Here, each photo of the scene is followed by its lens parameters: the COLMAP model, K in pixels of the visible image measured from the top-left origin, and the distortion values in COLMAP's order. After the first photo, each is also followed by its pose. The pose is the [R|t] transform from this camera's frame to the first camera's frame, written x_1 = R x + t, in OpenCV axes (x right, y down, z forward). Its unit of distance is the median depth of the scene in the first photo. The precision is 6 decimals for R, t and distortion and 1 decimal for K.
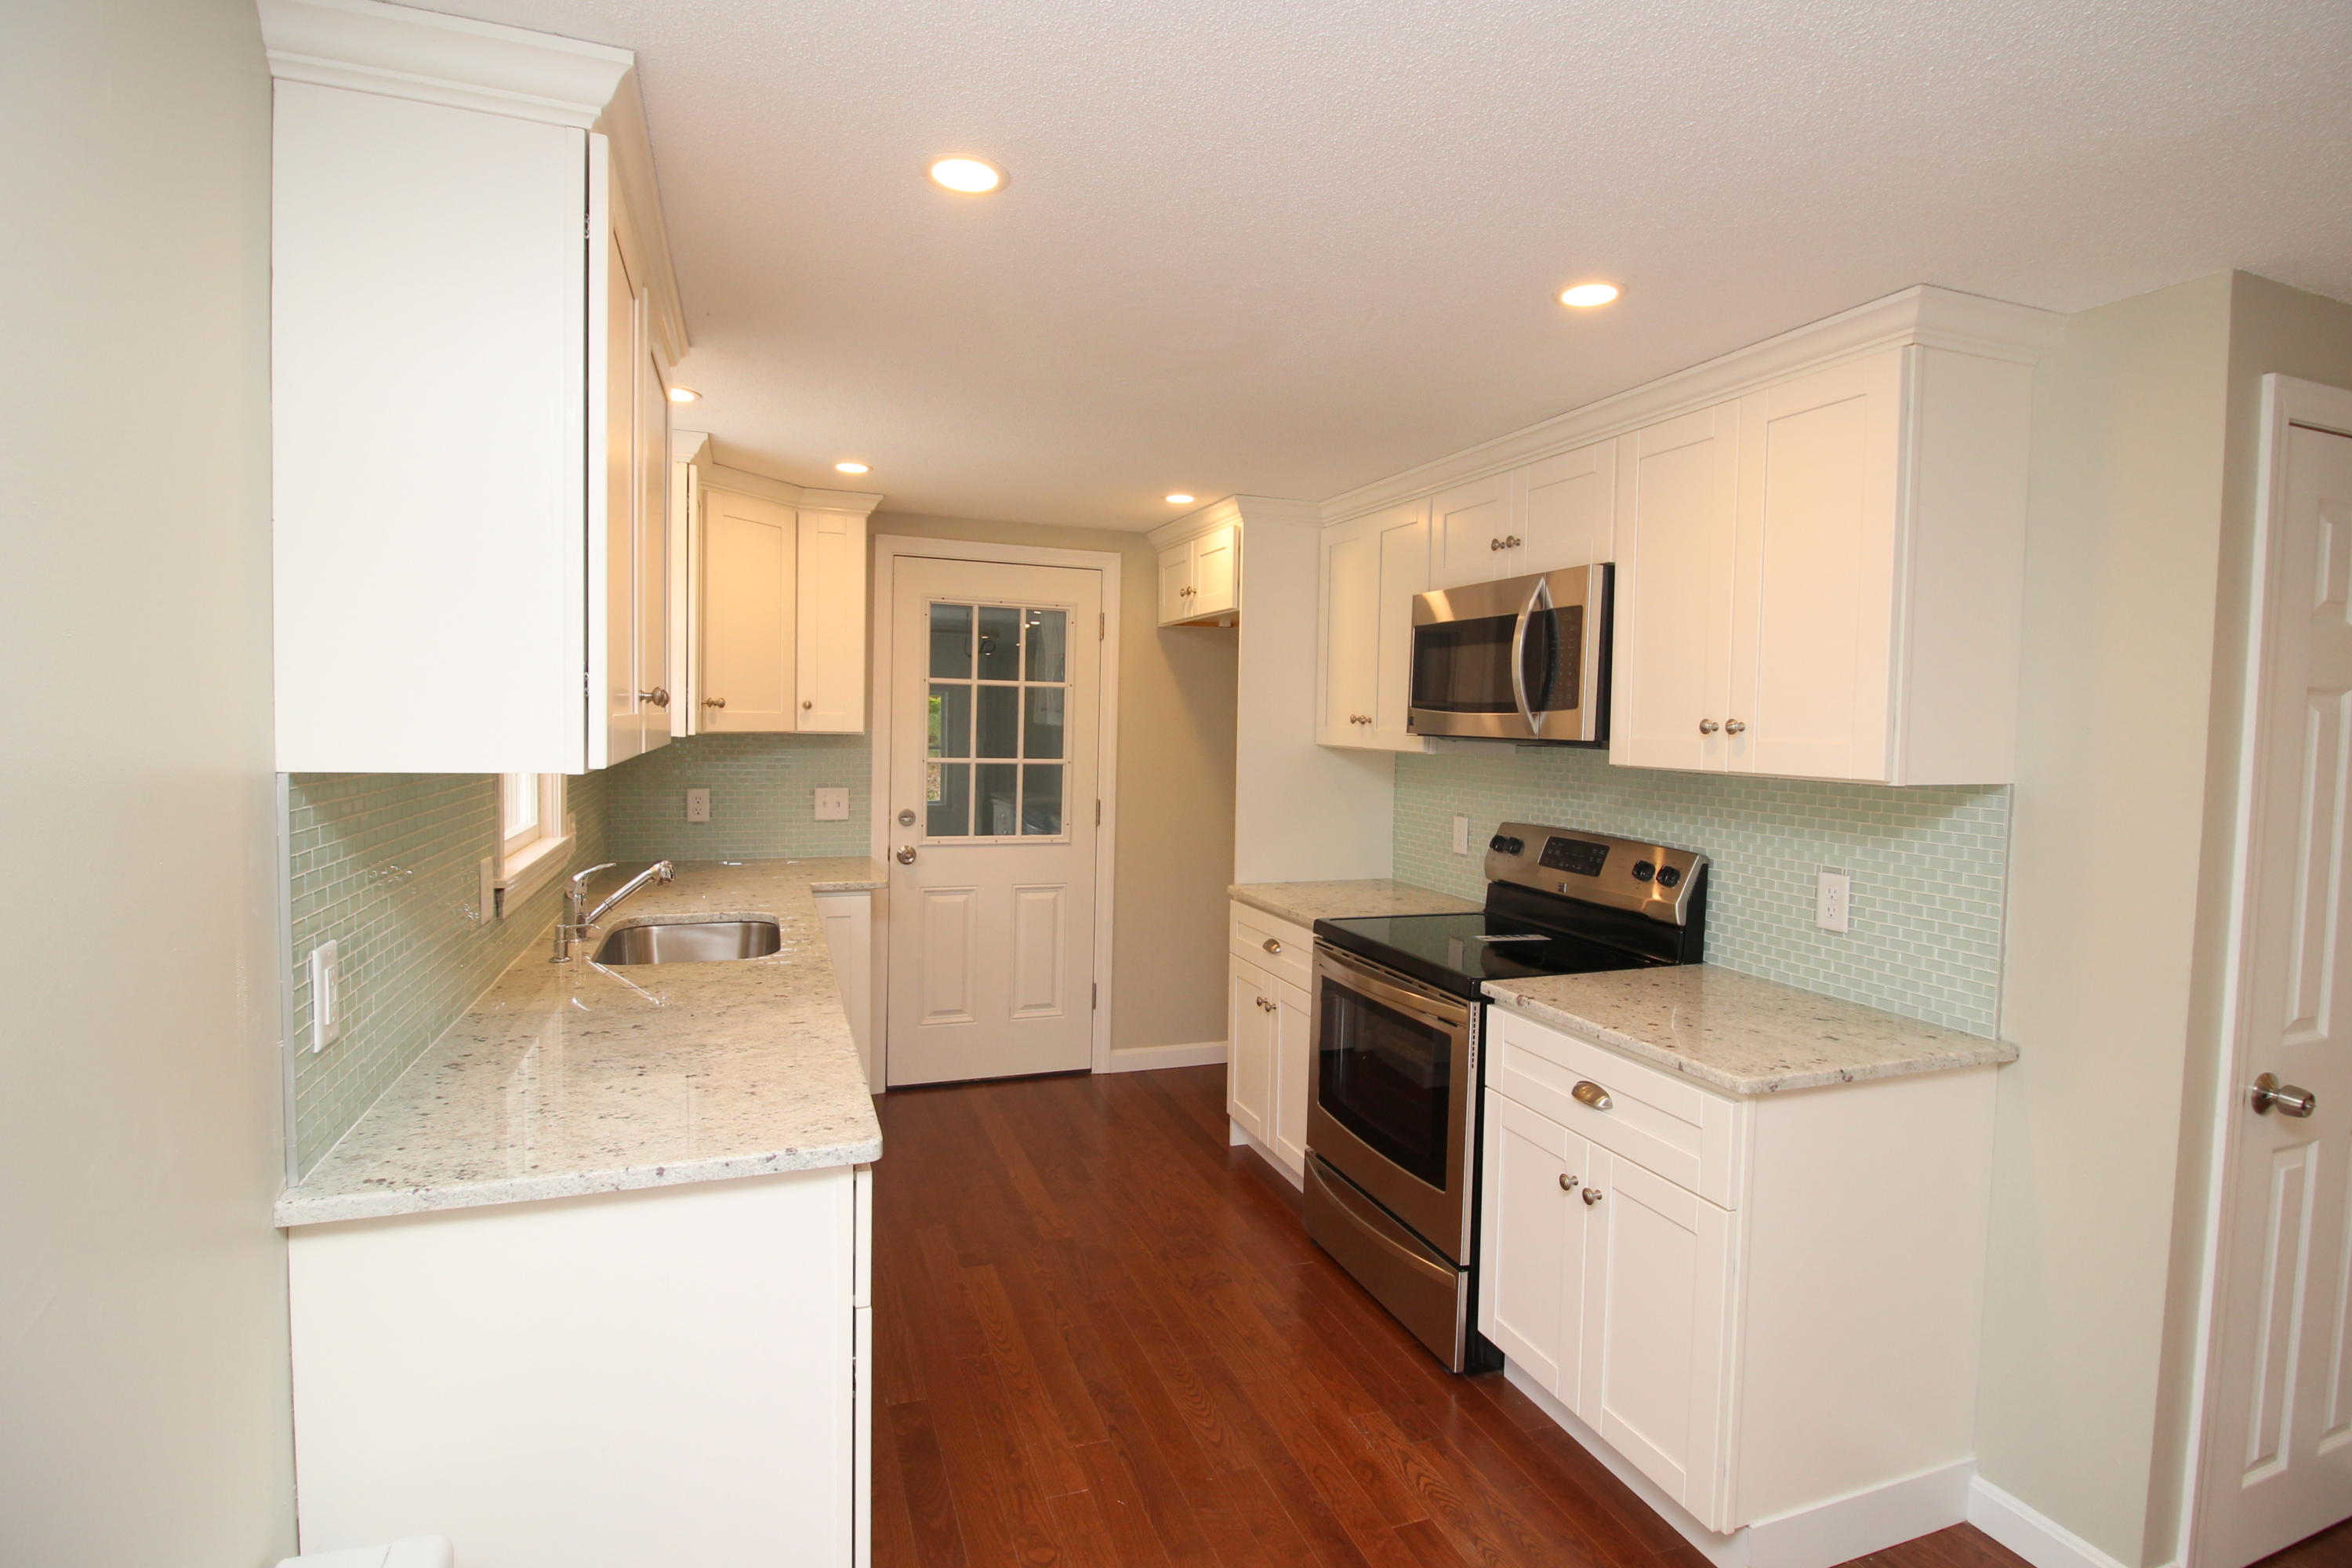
lens RADIAL K [[1128.5, 0, 1176.0], [0, 1128.5, 784.0], [0, 0, 1]] dist [0.000731, 0.000005]
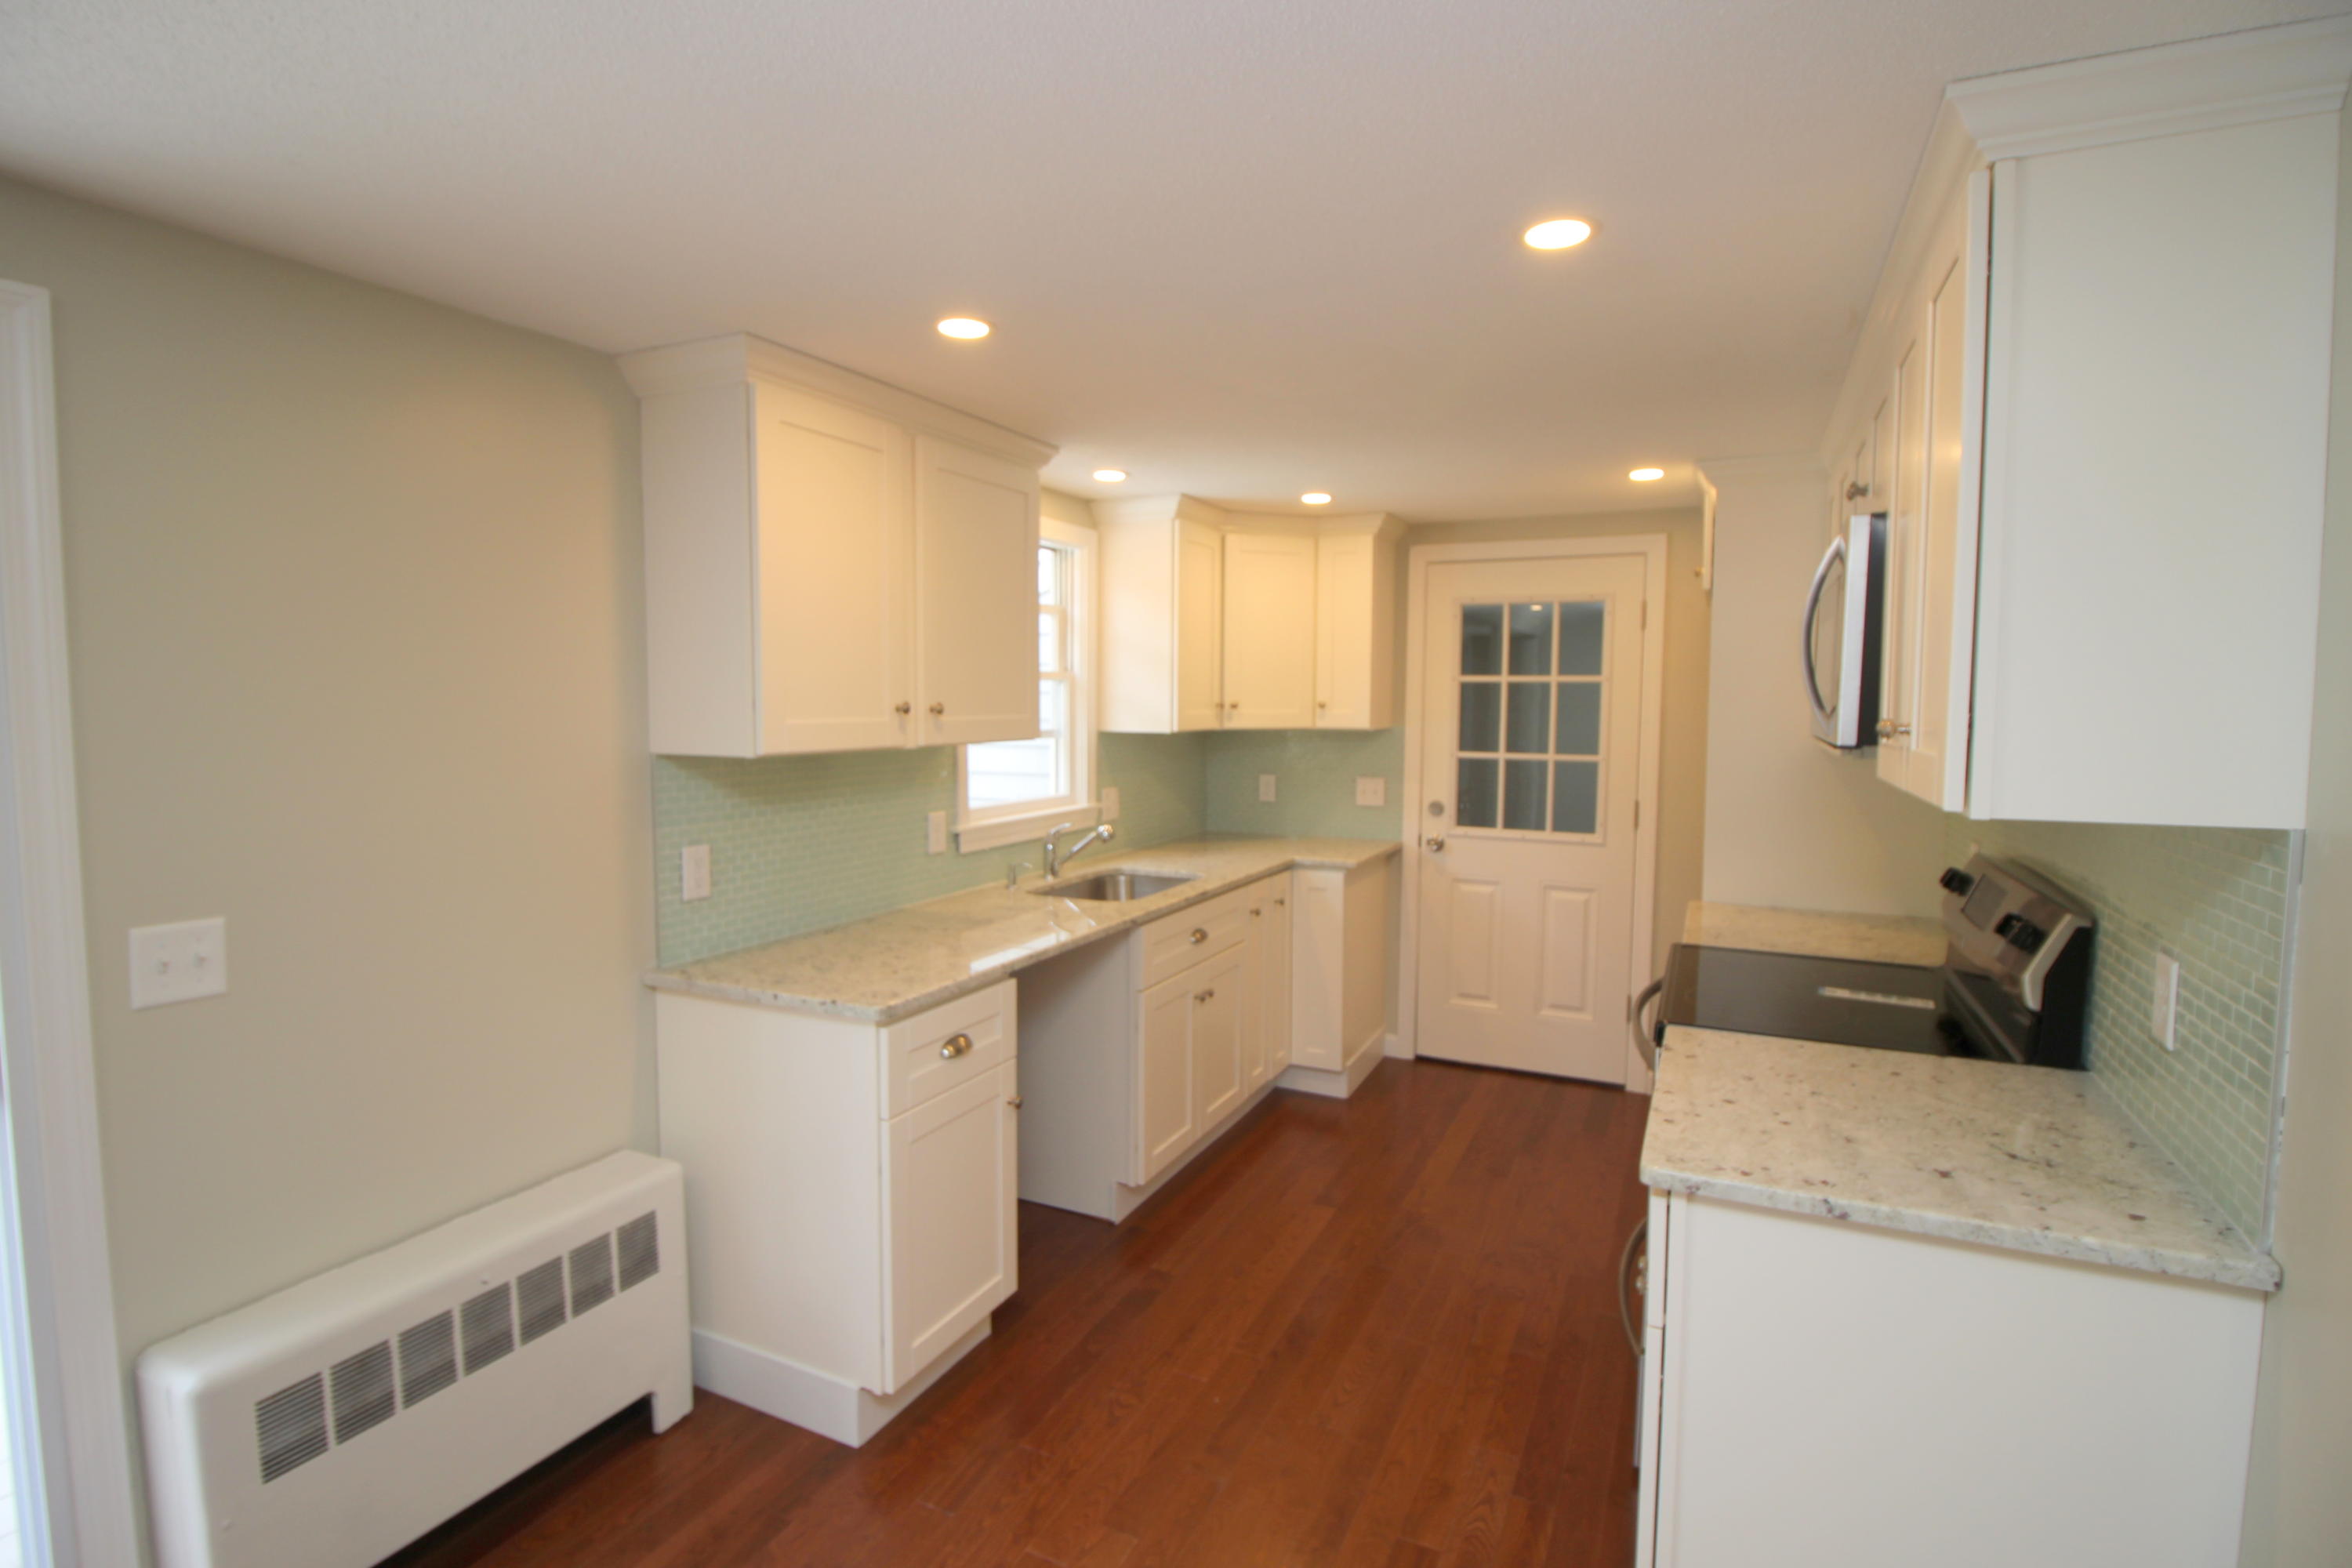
lens RADIAL K [[1128.5, 0, 1176.0], [0, 1128.5, 784.0], [0, 0, 1]] dist [0.000731, 0.000005]
pose [[0.696548, 0.036515, -0.716580, 0.356329], [-0.031280, 0.999300, 0.020516, -0.007095], [0.716828, 0.008125, 0.697203, 0.078625]]
